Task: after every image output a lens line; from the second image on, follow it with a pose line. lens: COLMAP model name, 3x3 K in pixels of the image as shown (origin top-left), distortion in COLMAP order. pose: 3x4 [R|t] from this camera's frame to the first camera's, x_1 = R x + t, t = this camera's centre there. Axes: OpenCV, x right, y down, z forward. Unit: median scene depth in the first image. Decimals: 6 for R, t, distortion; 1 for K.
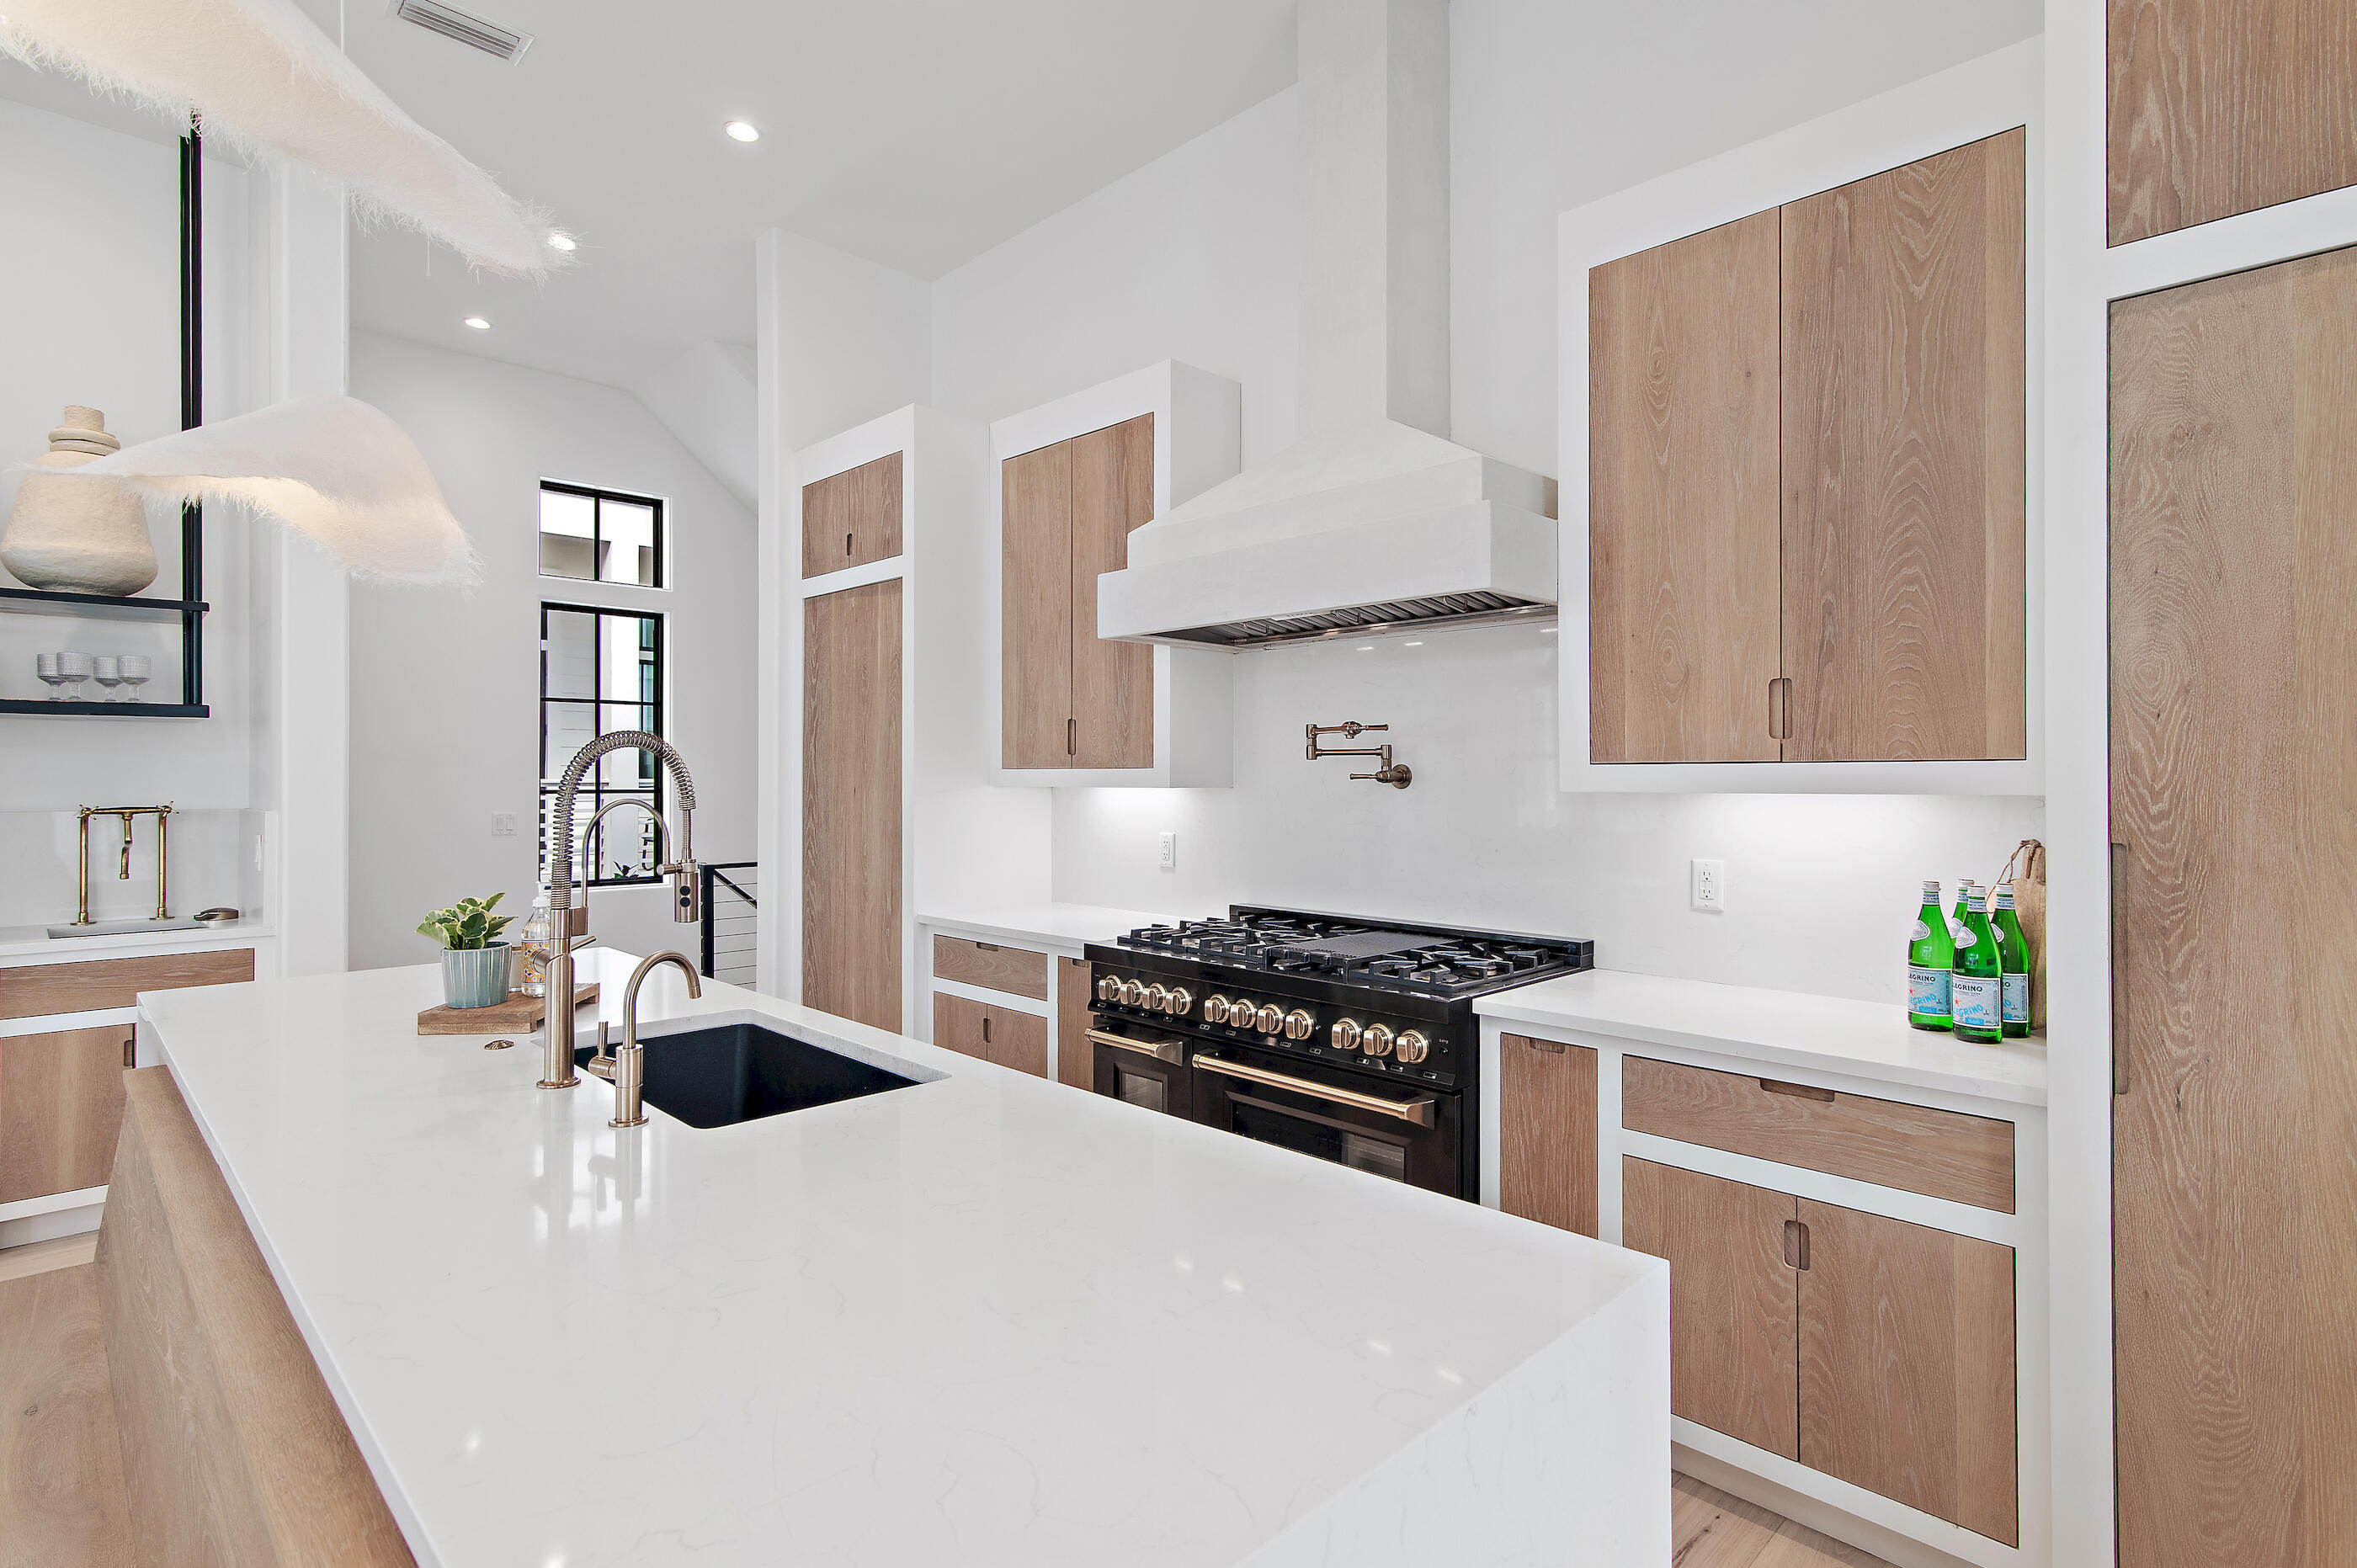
lens RADIAL K [[1172.0, 0, 1178.2], [0, 1172.0, 769.0], [0, 0, 1]] dist [0.014697, -0.001463]
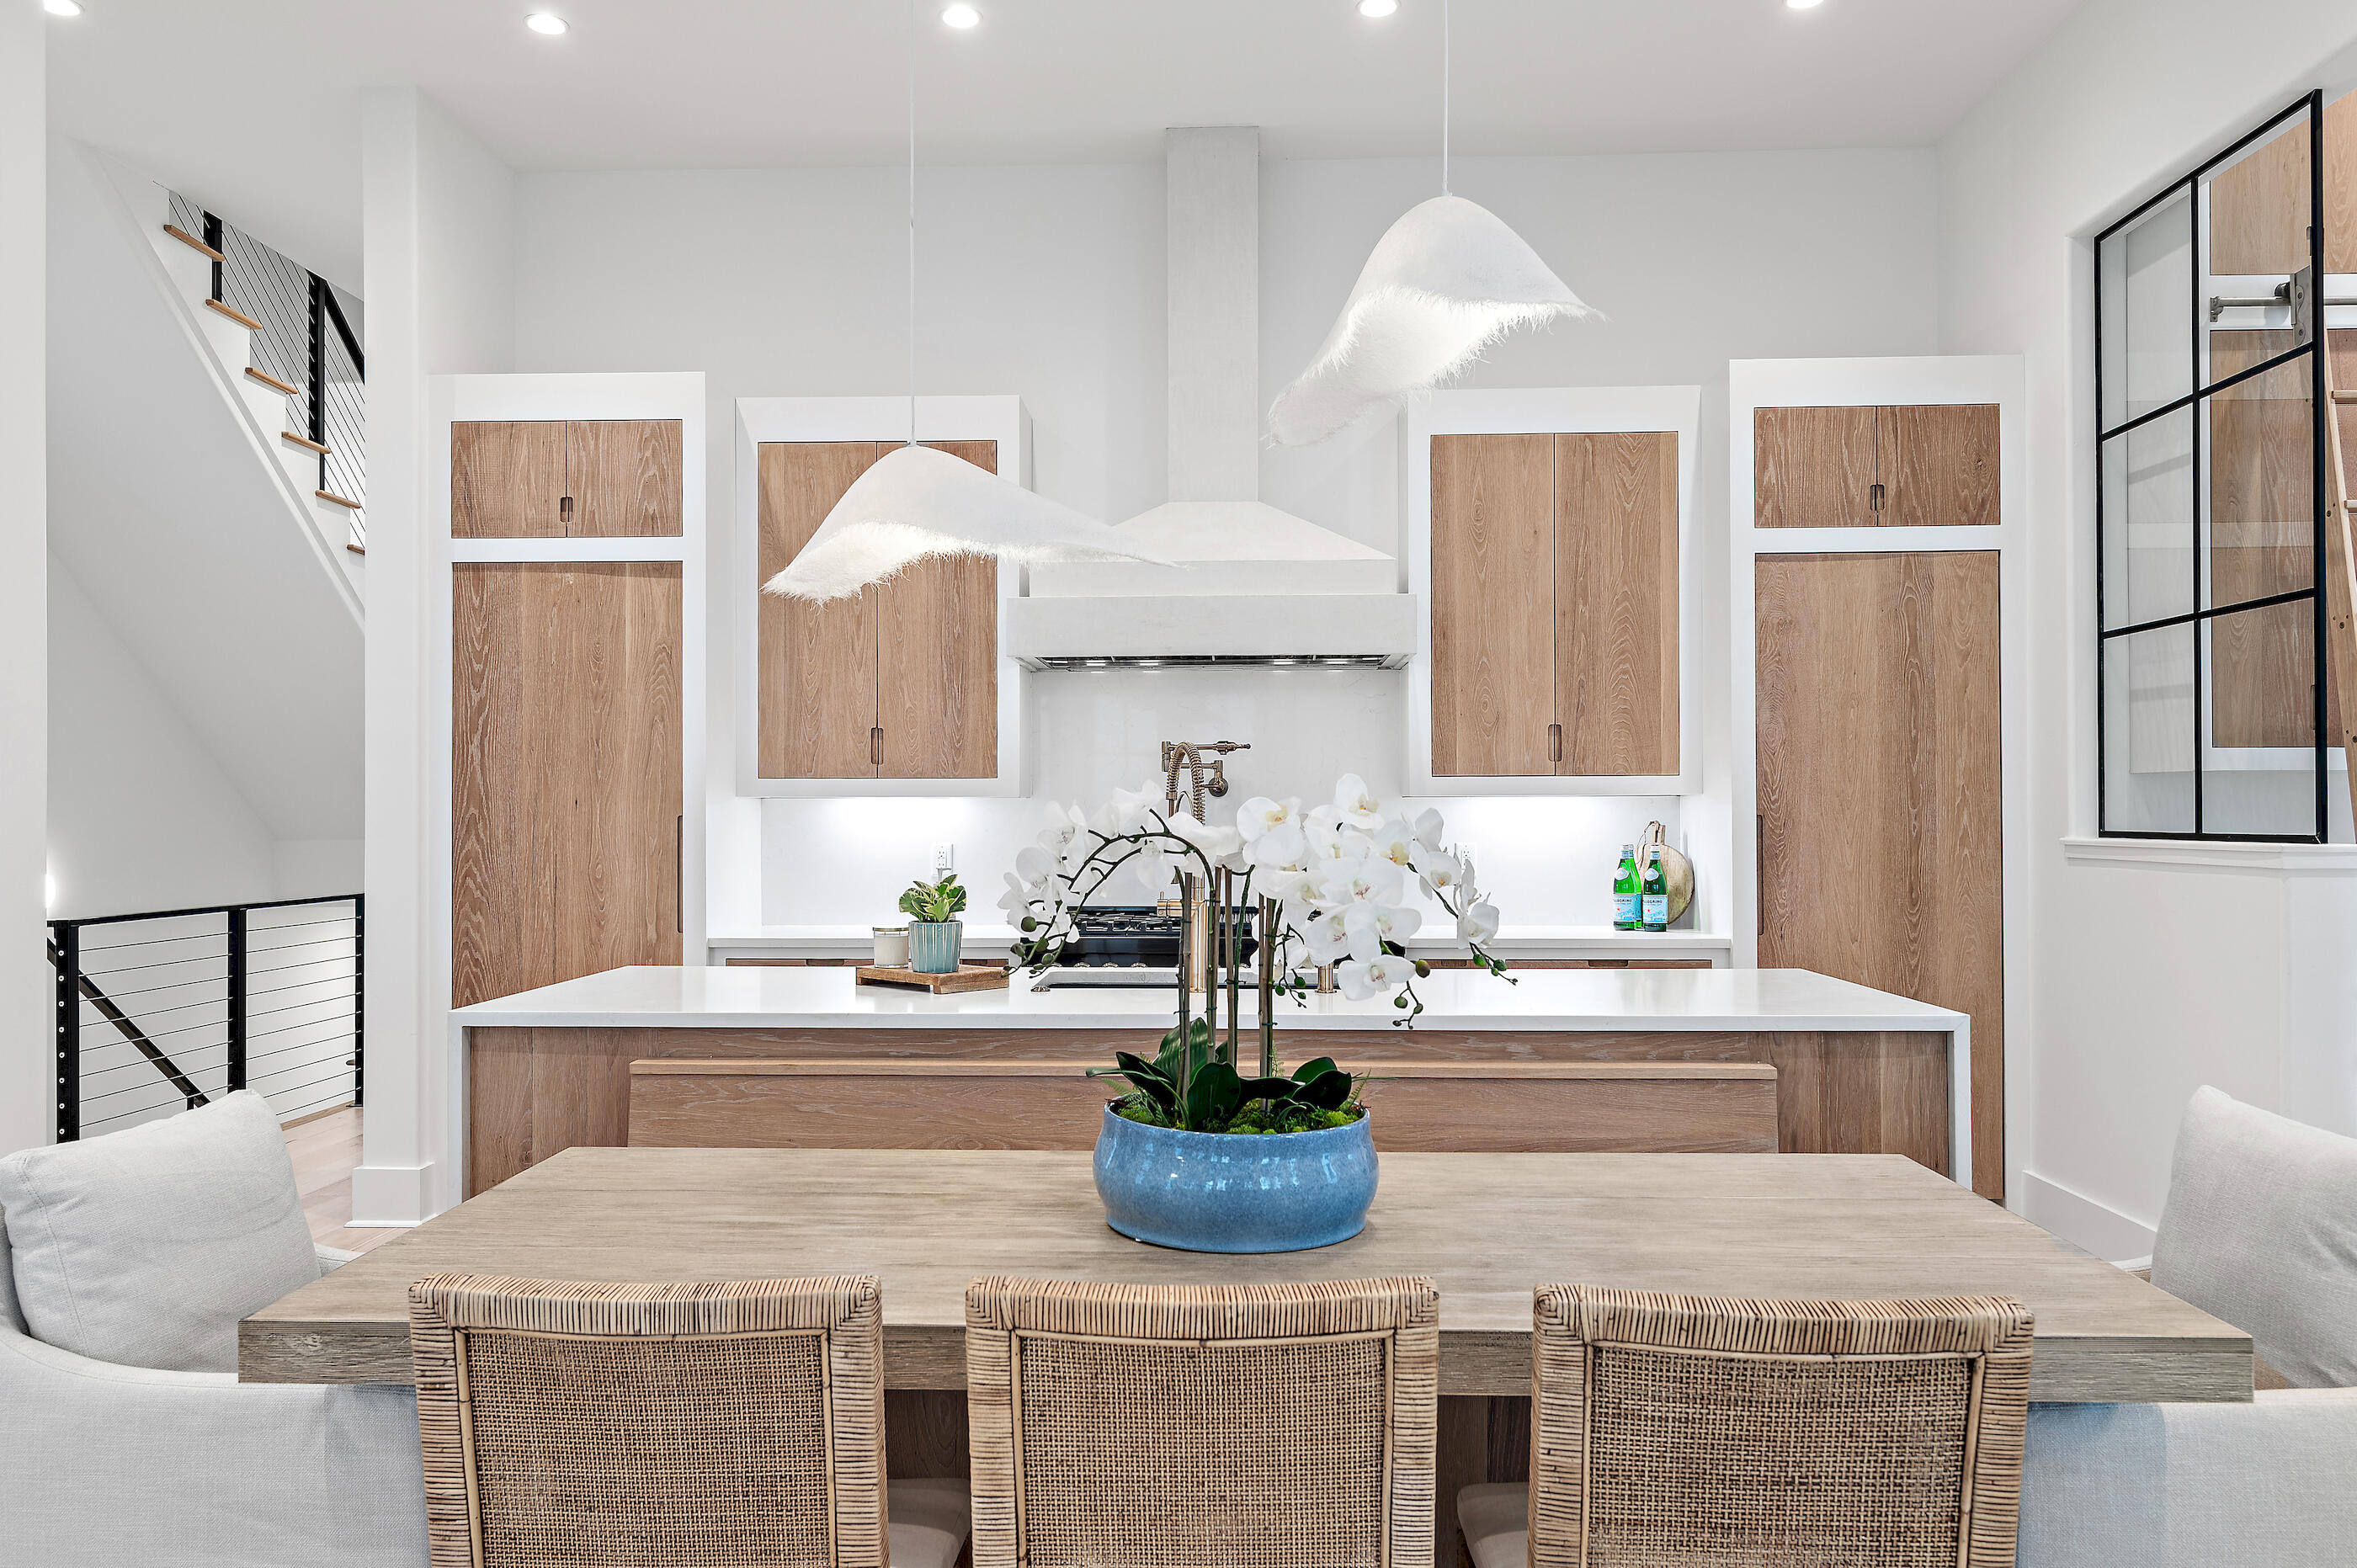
lens RADIAL K [[1670.4, 0, 1180.7], [0, 1670.4, 793.9], [0, 0, 1]] dist [0.005611, 0.004534]
pose [[0.723079, 0.001092, 0.690764, -1.314279], [-0.002629, 0.999996, 0.001171, 0.016229], [-0.690760, -0.002662, 0.723079, -0.281747]]
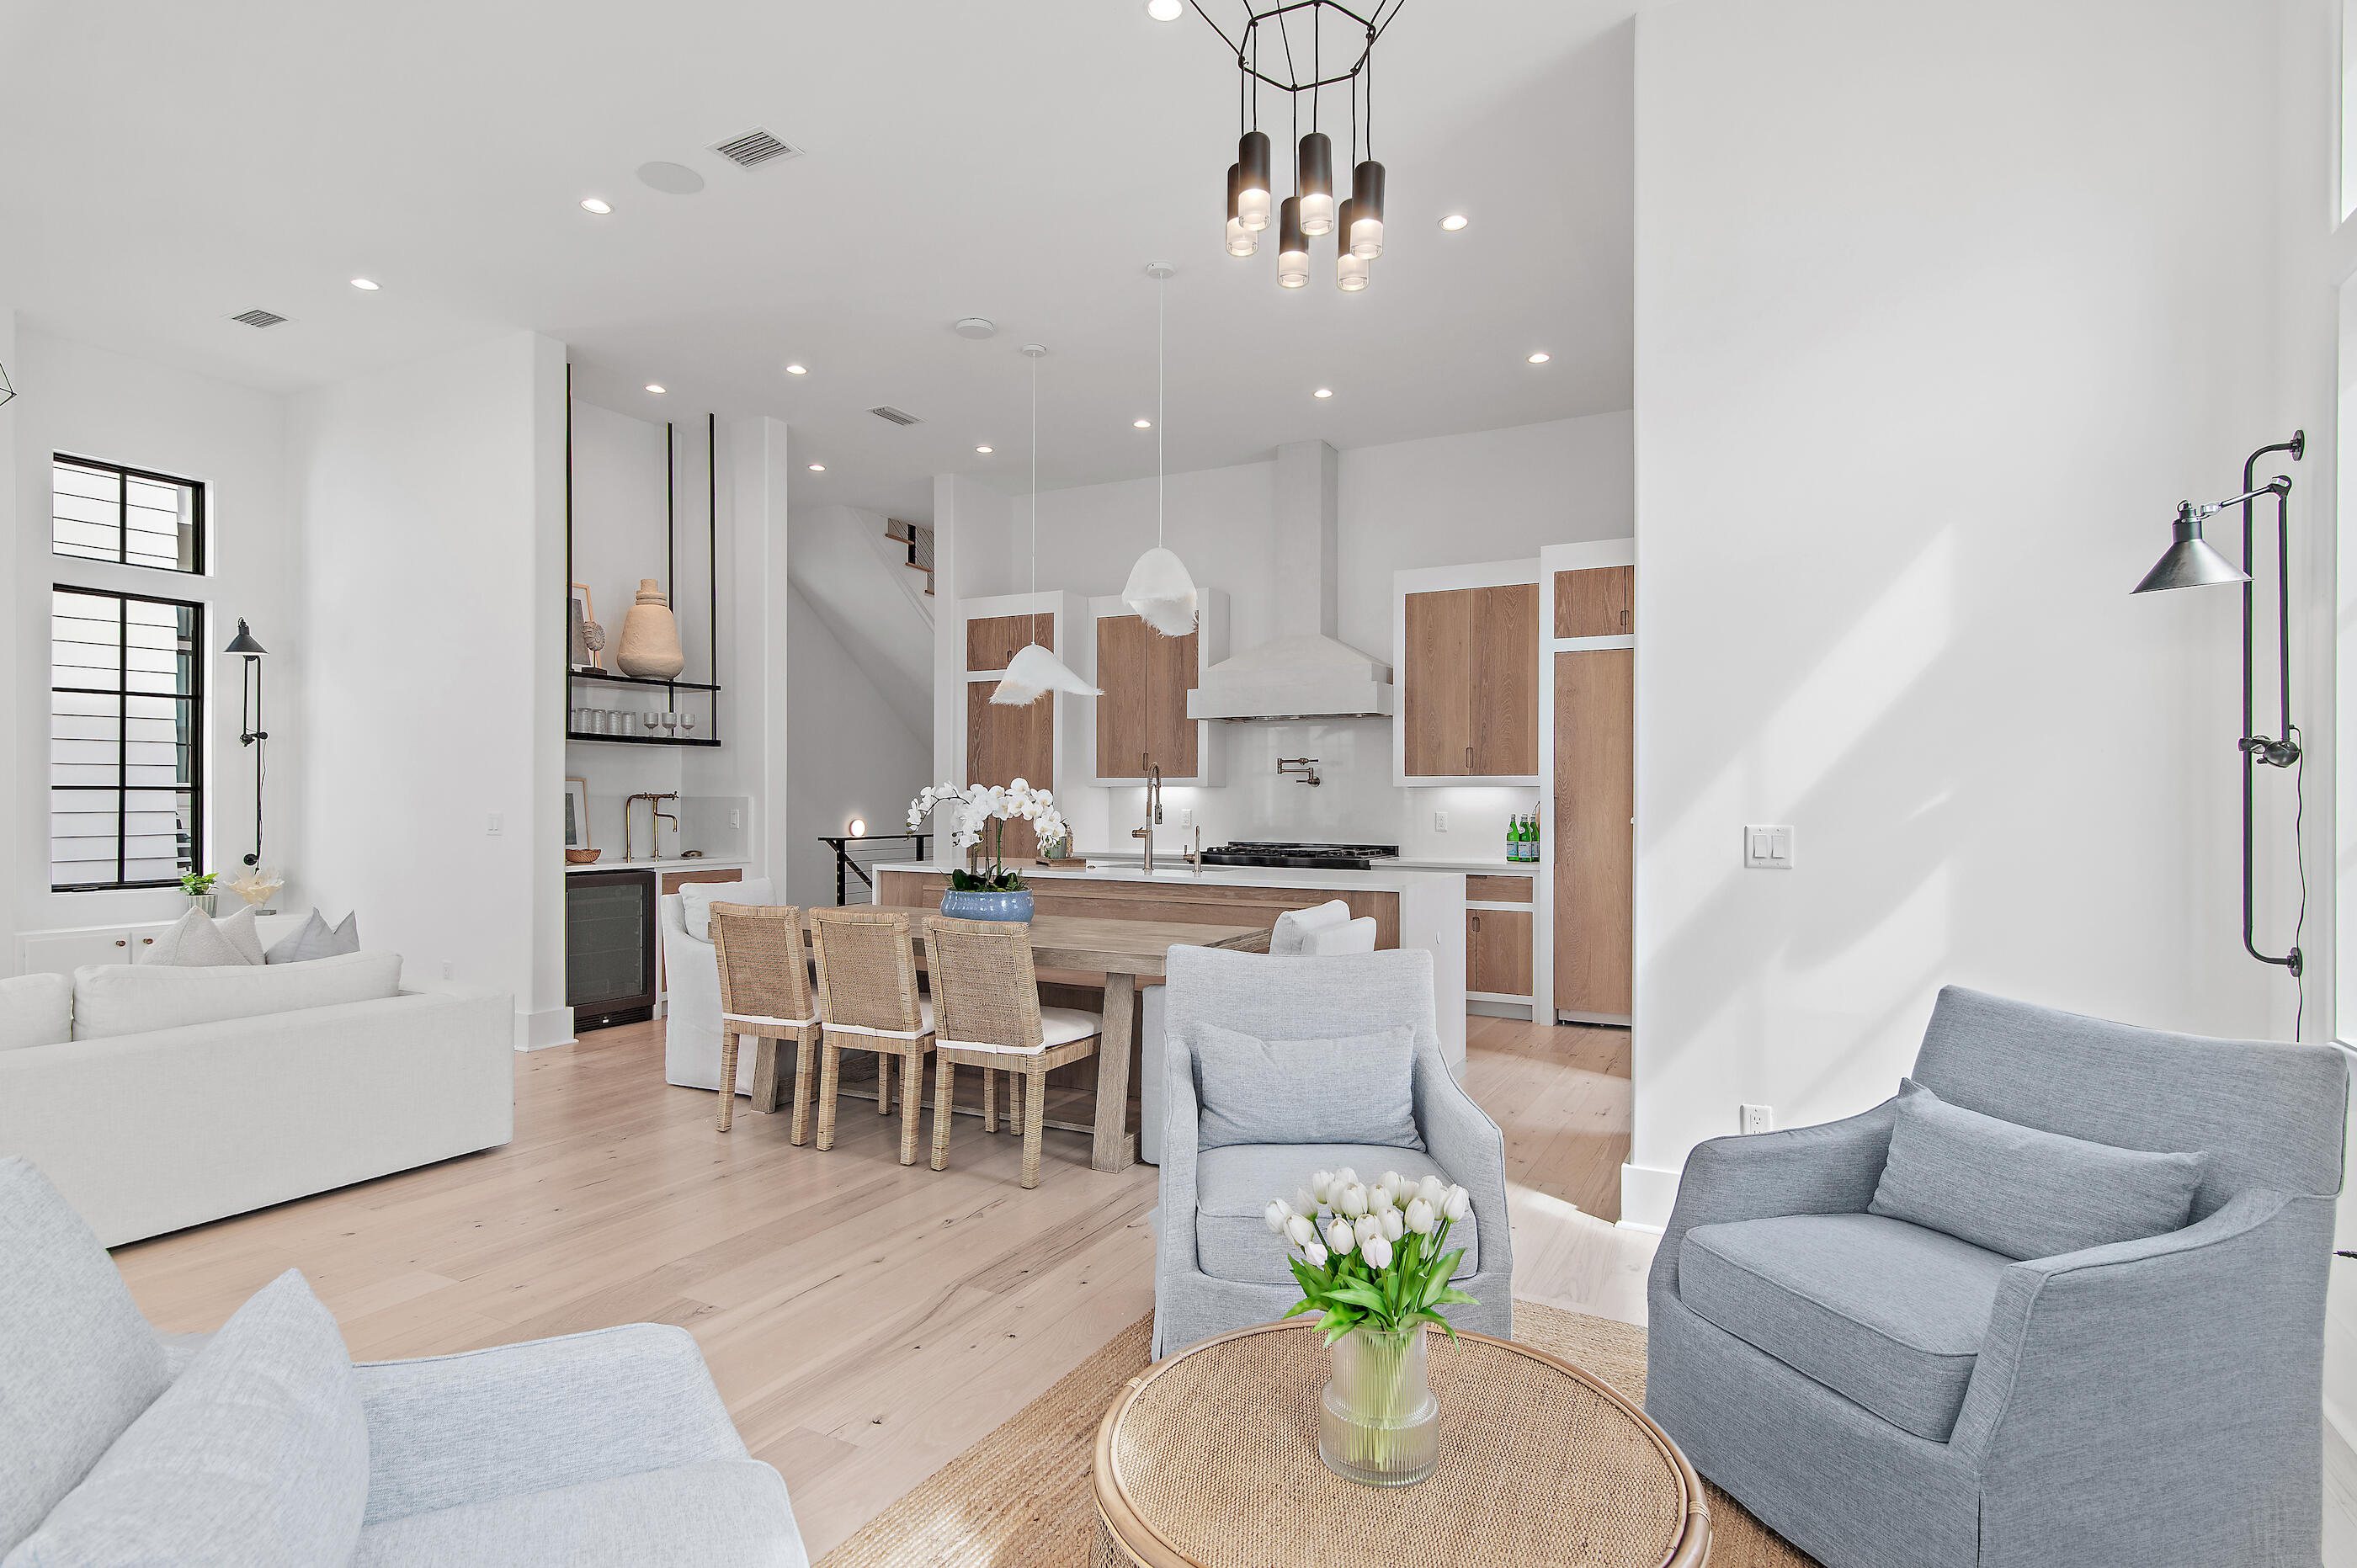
lens RADIAL K [[1207.4, 0, 1203.0], [0, 1207.4, 801.8], [0, 0, 1]] dist [0.016550, 0.000079]
pose [[0.949440, 0.000728, 0.313947, -0.982873], [-0.004826, 0.999913, 0.012276, 0.023236], [-0.313911, -0.013171, 0.949361, -1.528277]]
